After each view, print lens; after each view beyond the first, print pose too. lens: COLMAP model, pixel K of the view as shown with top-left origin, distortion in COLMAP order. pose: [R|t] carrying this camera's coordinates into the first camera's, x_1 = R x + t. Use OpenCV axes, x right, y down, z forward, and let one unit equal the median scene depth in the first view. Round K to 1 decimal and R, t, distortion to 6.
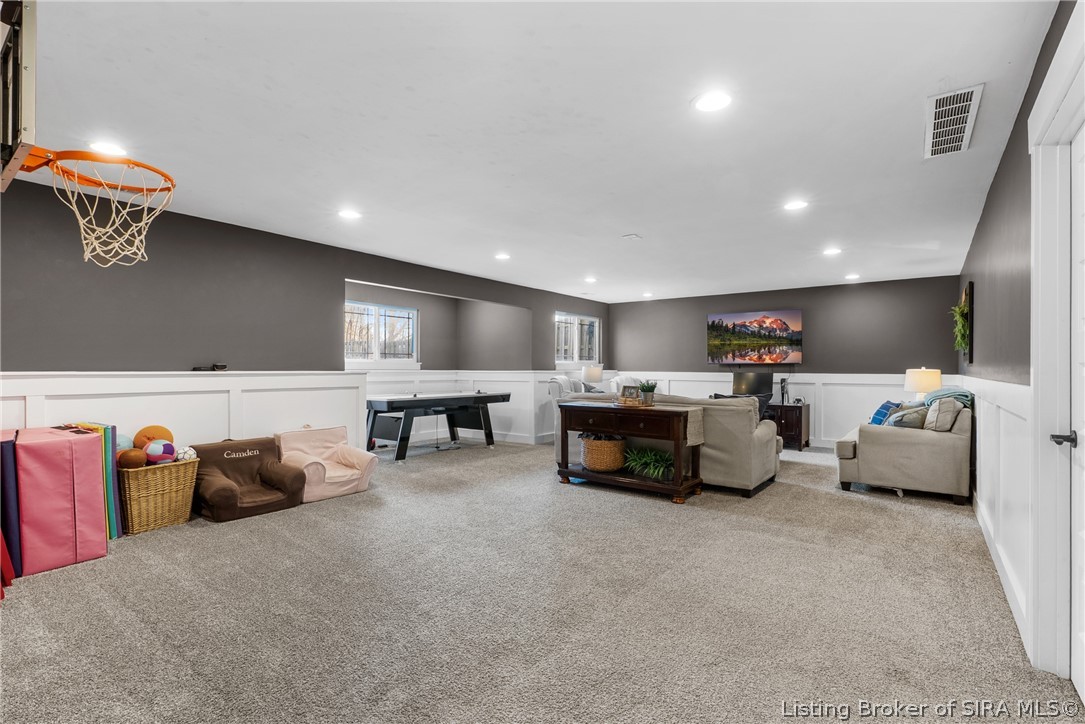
lens RADIAL K [[498.4, 0, 540.9], [0, 498.4, 360.4], [0, 0, 1]] dist [0.000582, 0.000150]
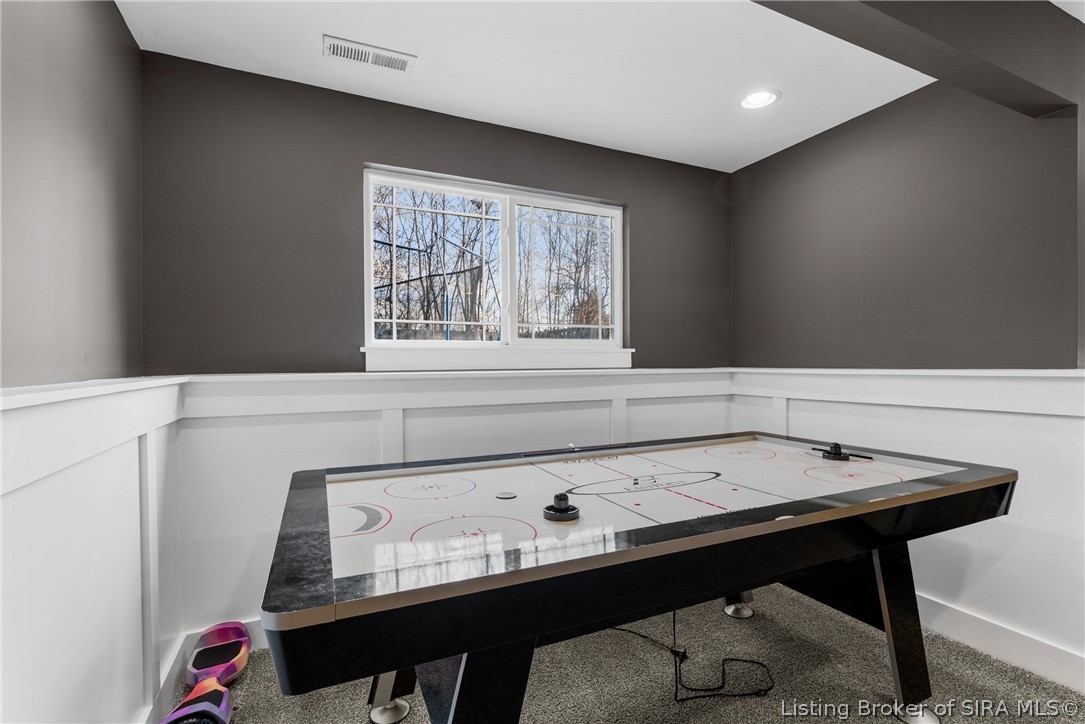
lens RADIAL K [[507.5, 0, 541.5], [0, 507.5, 356.5], [0, 0, 1]] dist [0.000176, 0.000432]
pose [[0.890283, -0.016120, -0.455123, -0.136181], [0.019186, 0.999814, 0.002118, 0.008405], [0.455004, -0.010617, 0.890426, 0.665516]]
